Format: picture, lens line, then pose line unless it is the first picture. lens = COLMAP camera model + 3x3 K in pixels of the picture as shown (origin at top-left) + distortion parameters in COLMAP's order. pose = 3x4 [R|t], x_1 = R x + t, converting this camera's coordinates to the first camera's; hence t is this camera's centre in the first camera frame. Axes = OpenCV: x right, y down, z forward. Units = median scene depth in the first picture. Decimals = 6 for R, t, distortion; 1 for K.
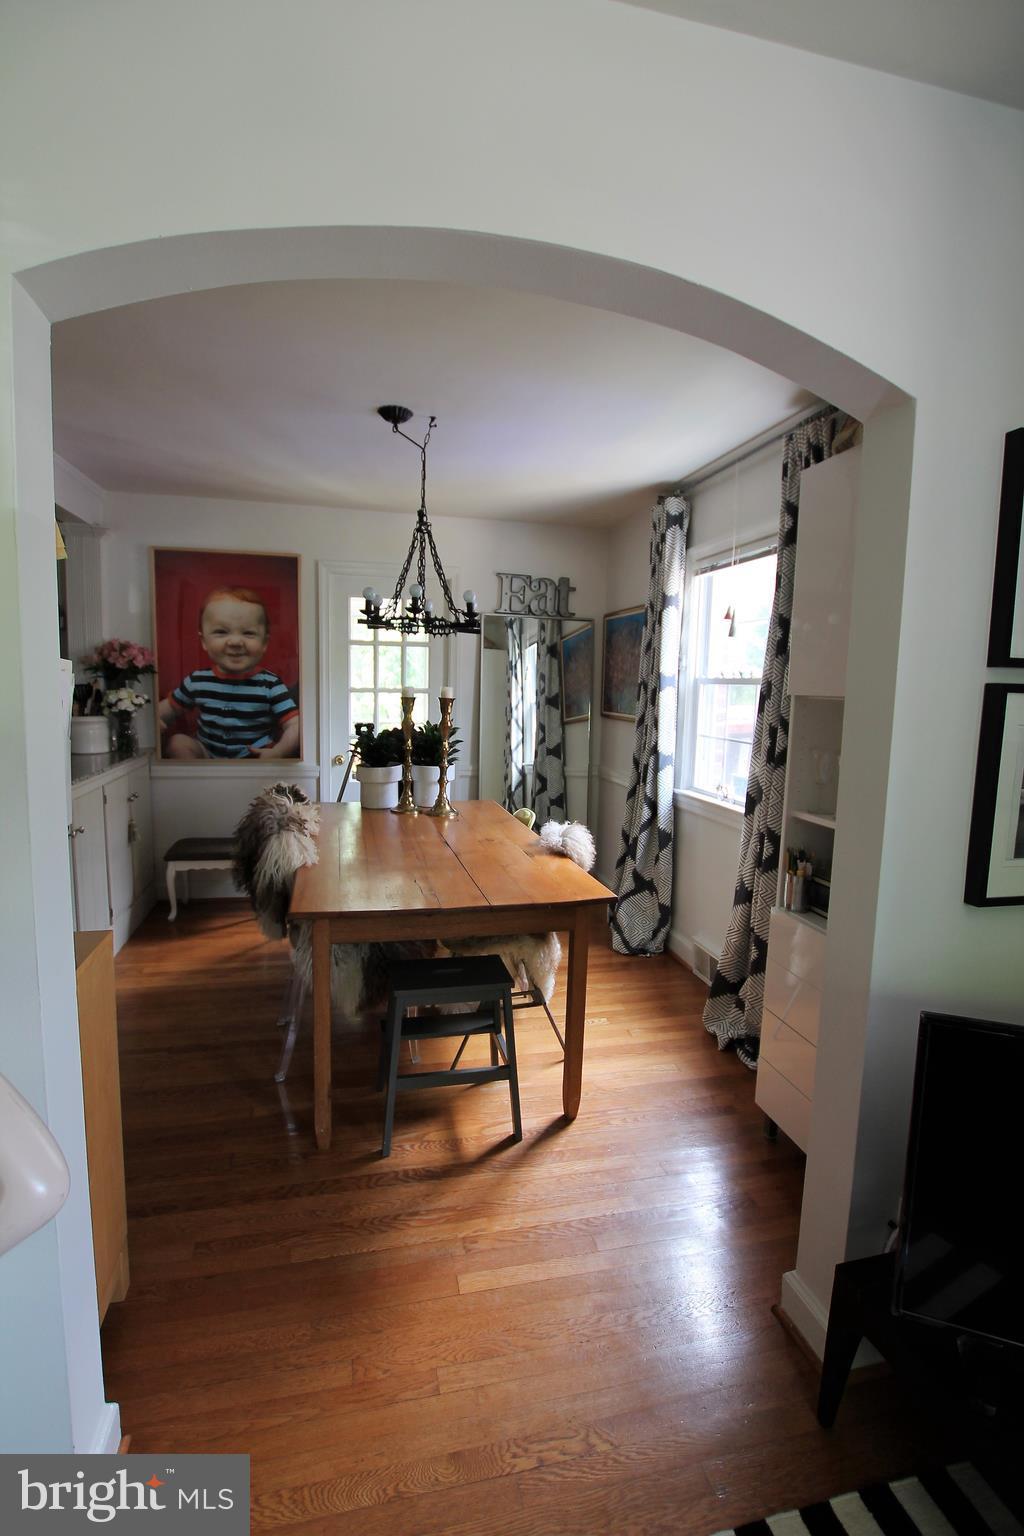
lens RADIAL K [[719.9, 0, 515.6], [0, 719.9, 765.4], [0, 0, 1]] dist [-0.031006, 0.003569]
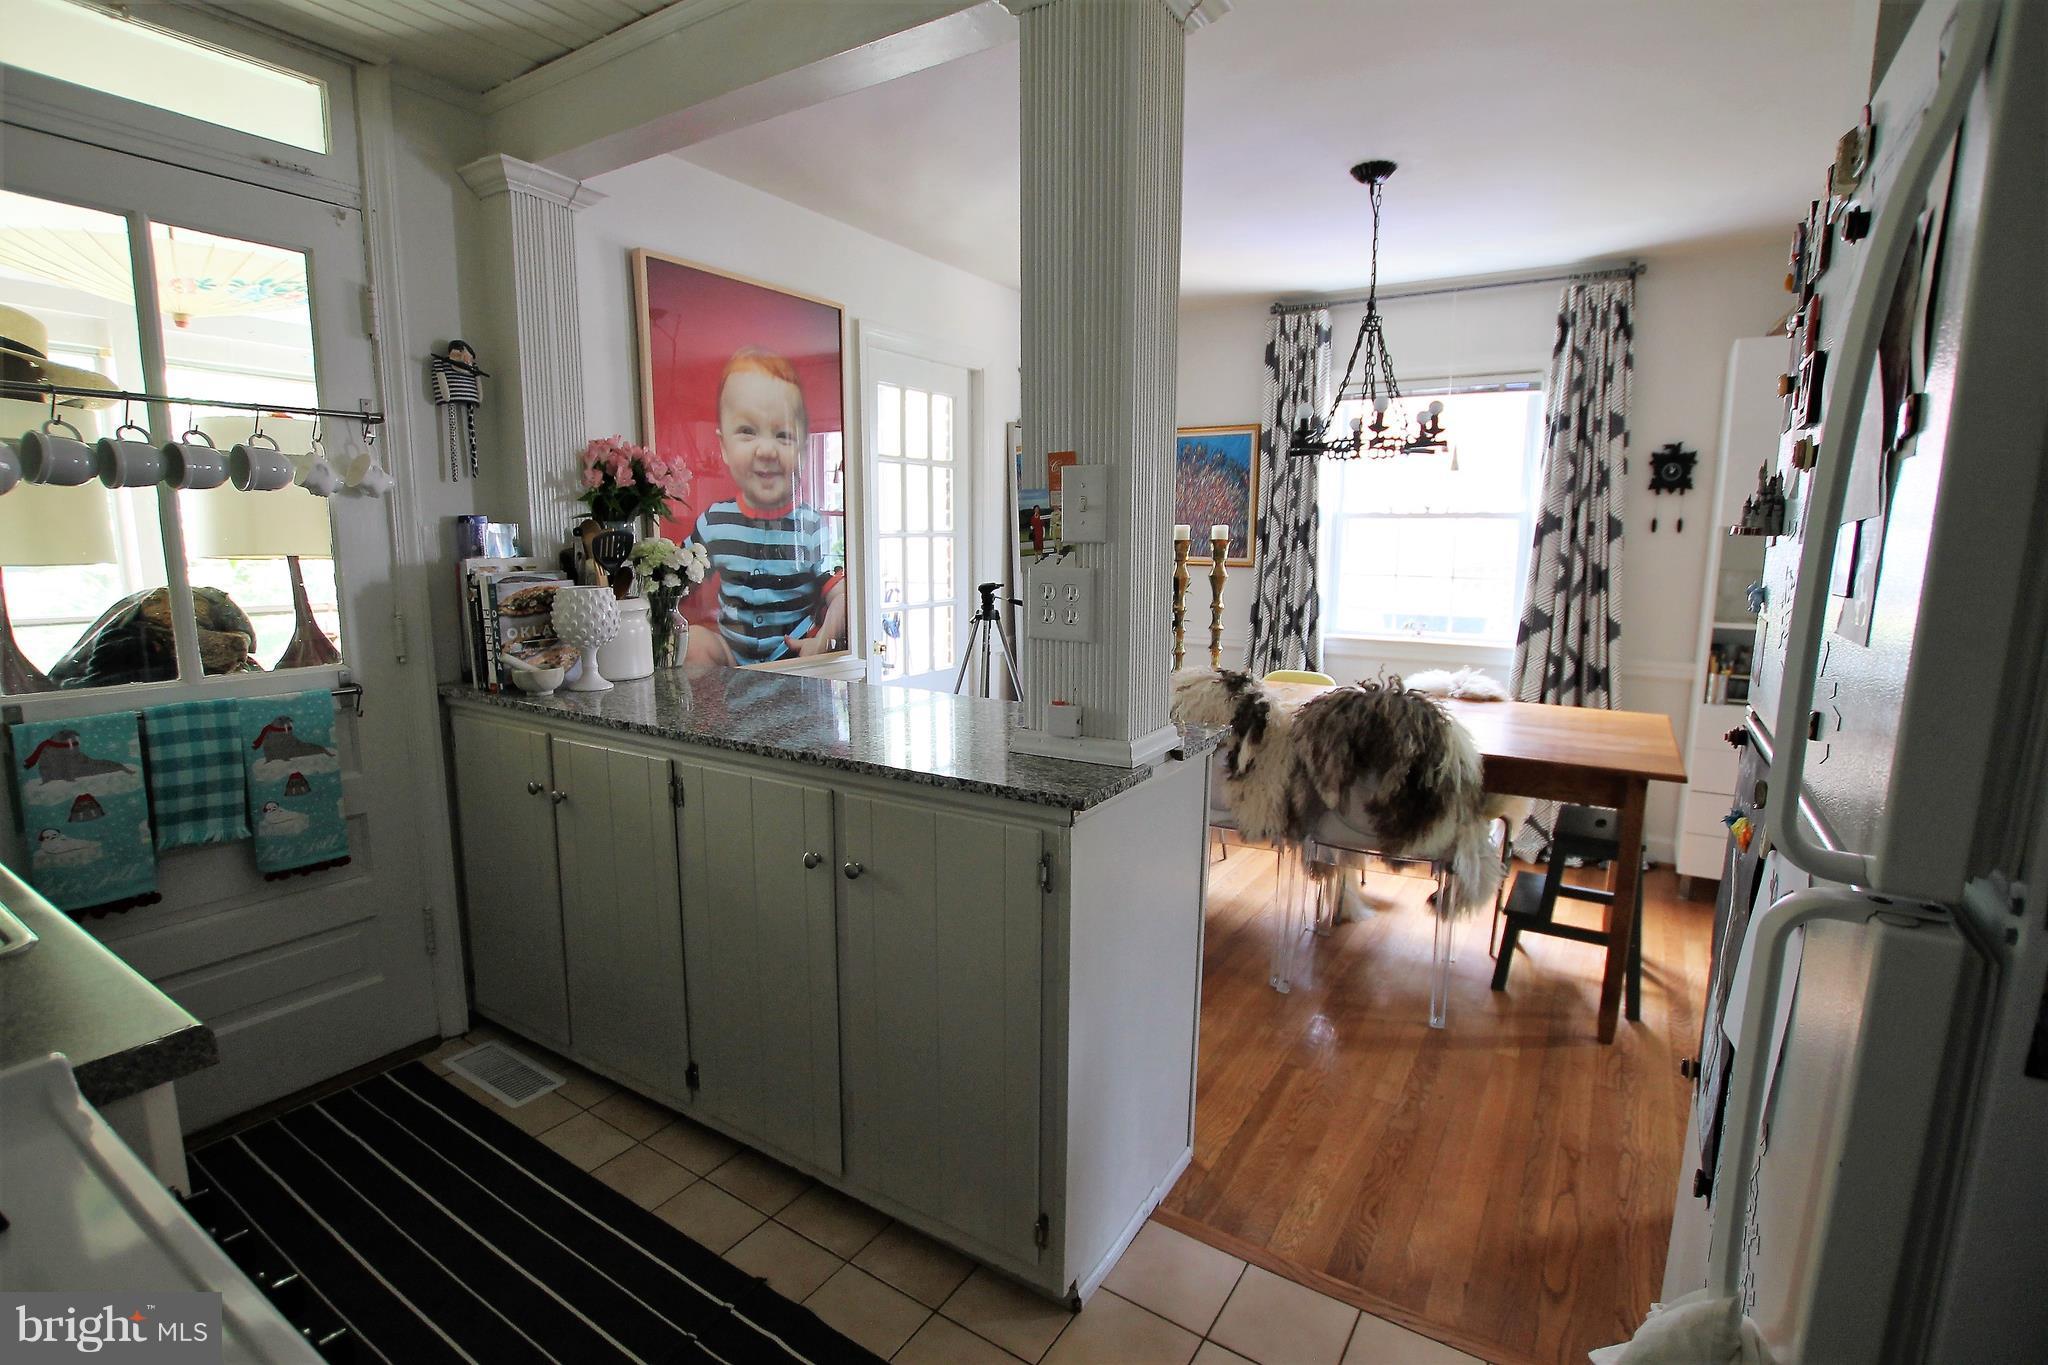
lens RADIAL K [[959.9, 0, 1020.2], [0, 959.9, 694.3], [0, 0, 1]] dist [-0.031006, 0.003569]
pose [[0.715257, -0.133782, 0.685937, -0.786655], [0.090702, 0.990975, 0.098696, -0.041179], [-0.692950, -0.008377, 0.720937, 0.332638]]
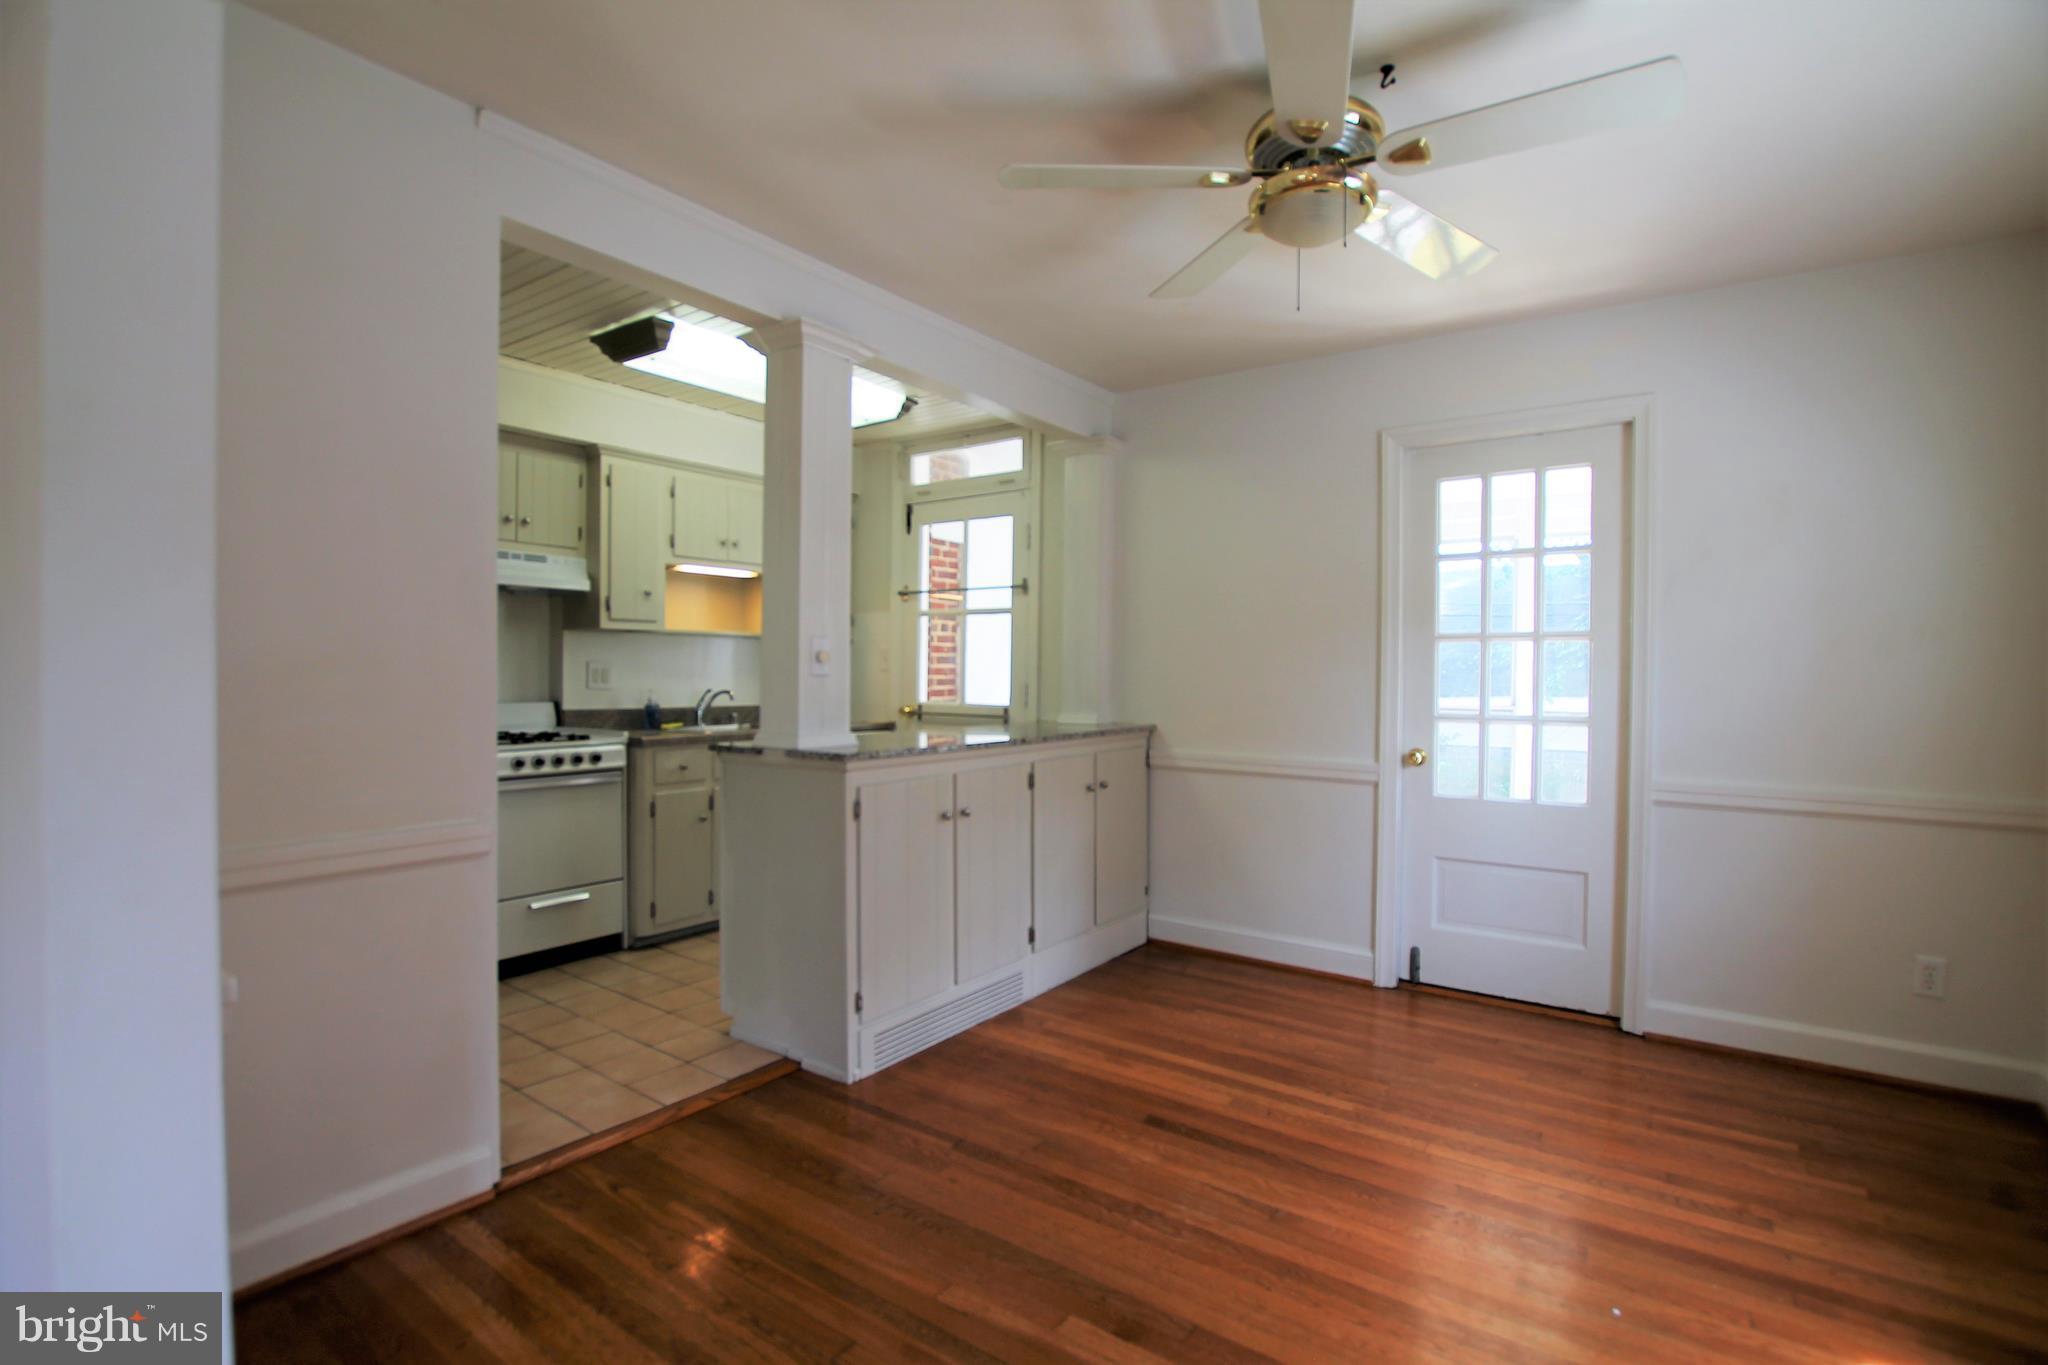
lens RADIAL K [[959.9, 0, 1030.6], [0, 959.9, 693.5], [0, 0, 1]] dist [-0.031006, 0.003569]
pose [[0.659427, -0.001142, -0.751768, 0.148111], [-0.076924, 0.994647, -0.068986, 0.021518], [0.747823, 0.103320, 0.655809, 0.262072]]
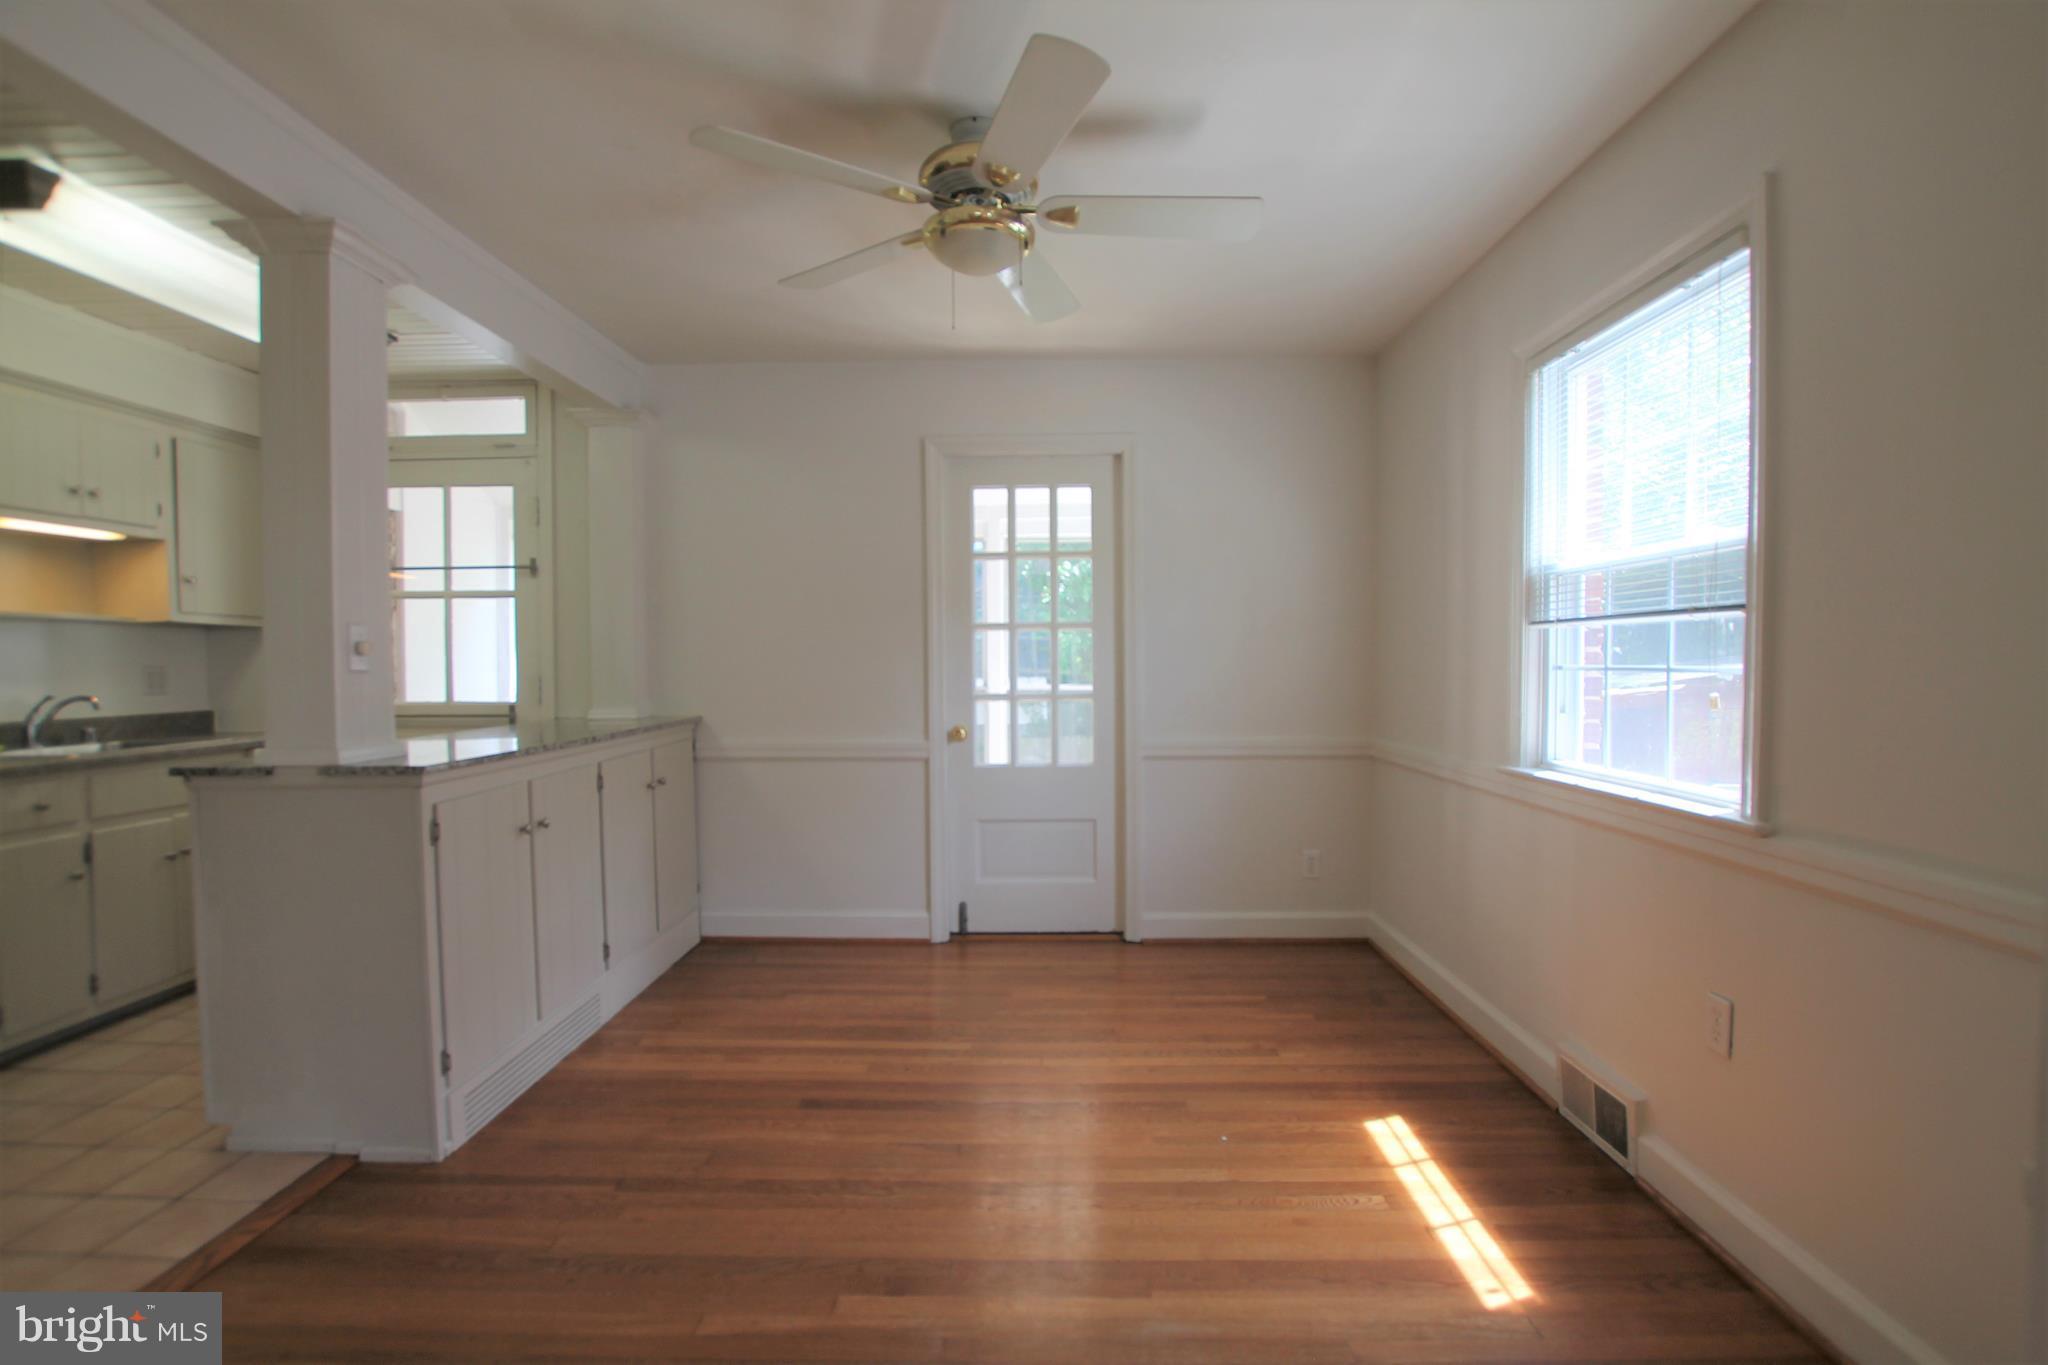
lens RADIAL K [[959.9, 0, 1027.6], [0, 959.9, 692.5], [0, 0, 1]] dist [-0.031006, 0.003569]
pose [[0.969427, -0.022329, -0.244364, 0.037266], [0.002513, 0.996703, -0.081103, 0.030057], [0.245369, 0.078009, 0.966286, 0.168934]]
